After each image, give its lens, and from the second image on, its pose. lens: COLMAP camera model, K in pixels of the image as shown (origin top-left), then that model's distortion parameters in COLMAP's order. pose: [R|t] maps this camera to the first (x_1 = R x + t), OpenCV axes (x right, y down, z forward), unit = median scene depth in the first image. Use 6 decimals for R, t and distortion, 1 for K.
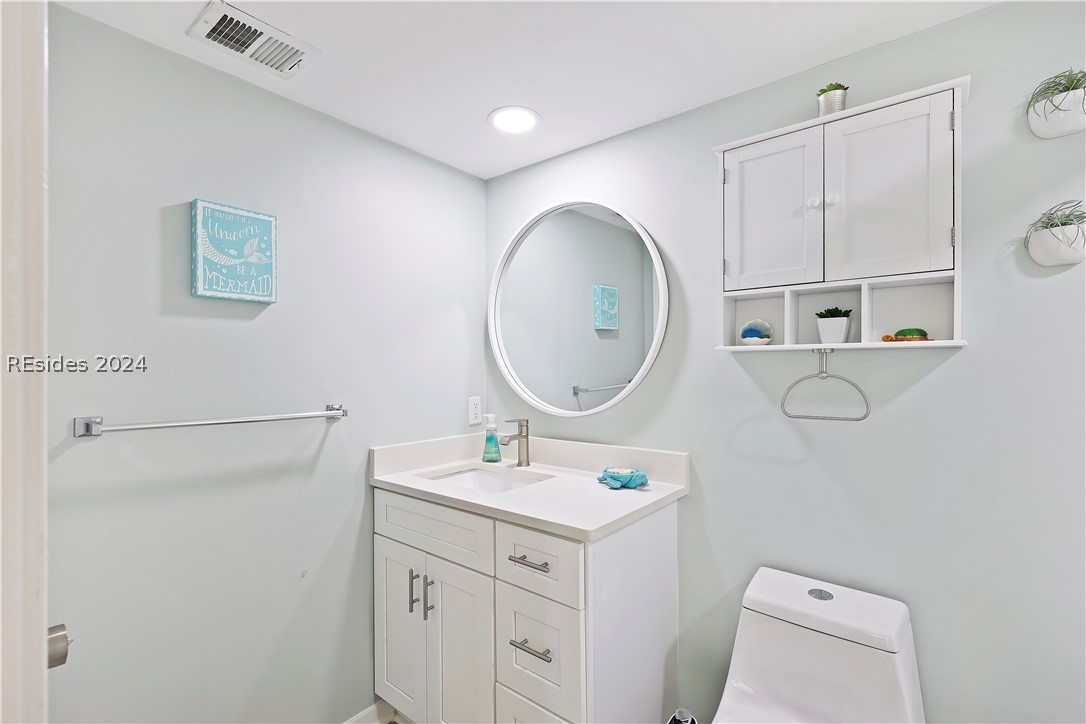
lens RADIAL K [[492.0, 0, 544.7], [0, 492.0, 374.7], [0, 0, 1]] dist [0.000688, -0.000374]
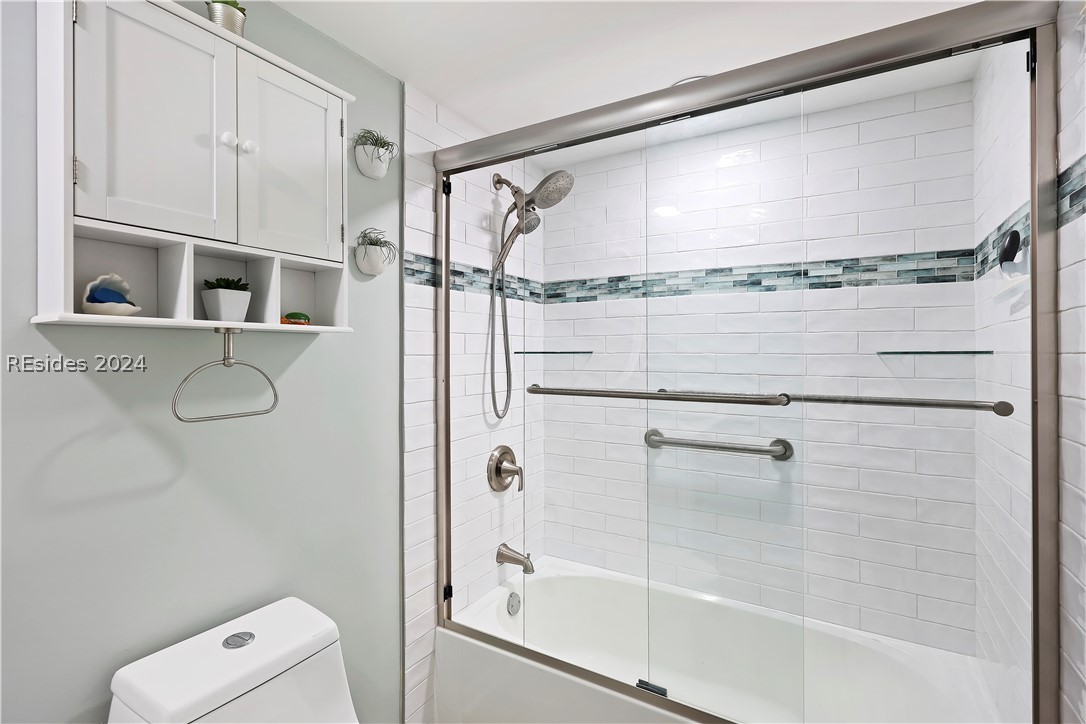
lens RADIAL K [[503.5, 0, 543.0], [0, 503.5, 362.0], [0, 0, 1]] dist [0.002814, 0.000193]
pose [[-0.139143, -0.018259, 0.990104, -0.283913], [0.015050, 0.999676, 0.020551, -0.006940], [-0.990158, 0.017760, -0.138823, 0.567251]]
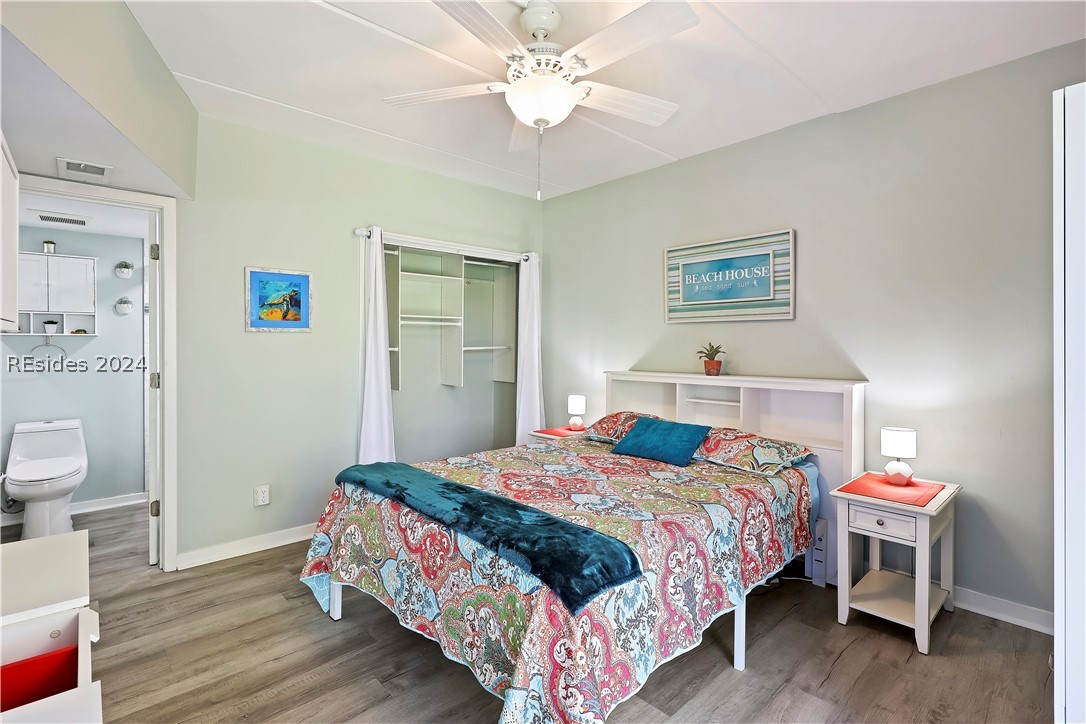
lens RADIAL K [[524.4, 0, 539.5], [0, 524.4, 354.4], [0, 0, 1]] dist [0.001897, -0.000148]
pose [[0.150923, -0.020905, 0.988324, -1.799028], [0.002830, 0.999781, 0.020715, 0.001257], [-0.988541, -0.000329, 0.150950, -2.024827]]
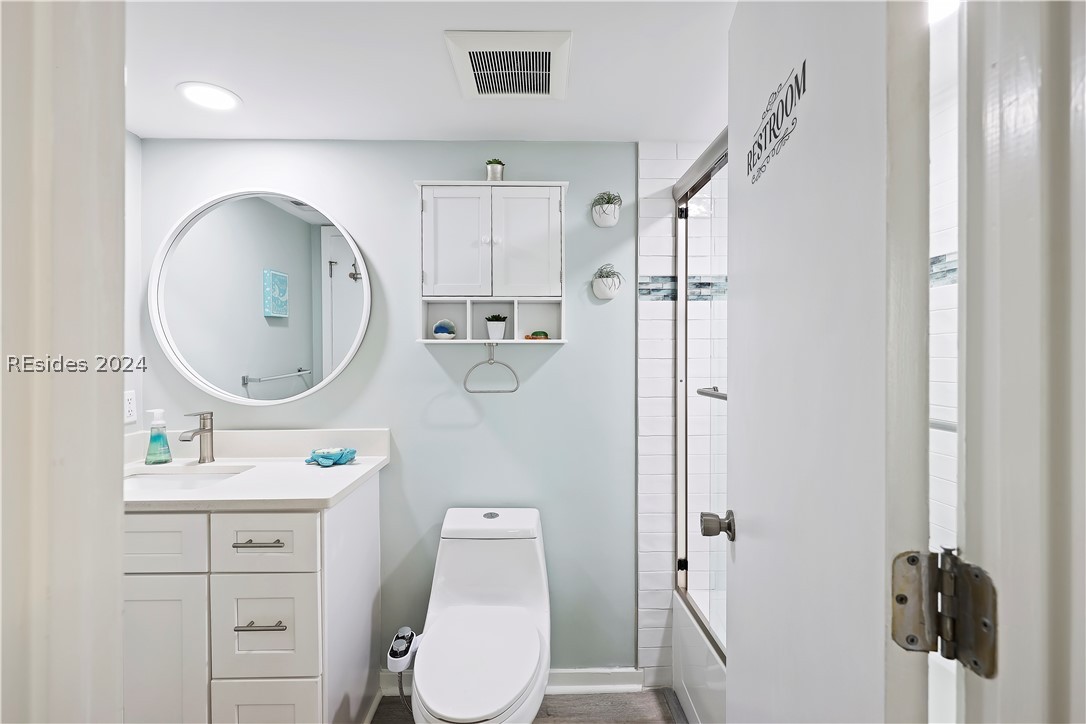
lens RADIAL K [[499.0, 0, 543.6], [0, 499.0, 370.5], [0, 0, 1]] dist [-0.000348, -0.000003]
pose [[0.756962, -0.019124, 0.653179, -0.245782], [0.009467, 0.999788, 0.018300, 0.001455], [-0.653390, -0.007669, 0.756982, -0.179913]]
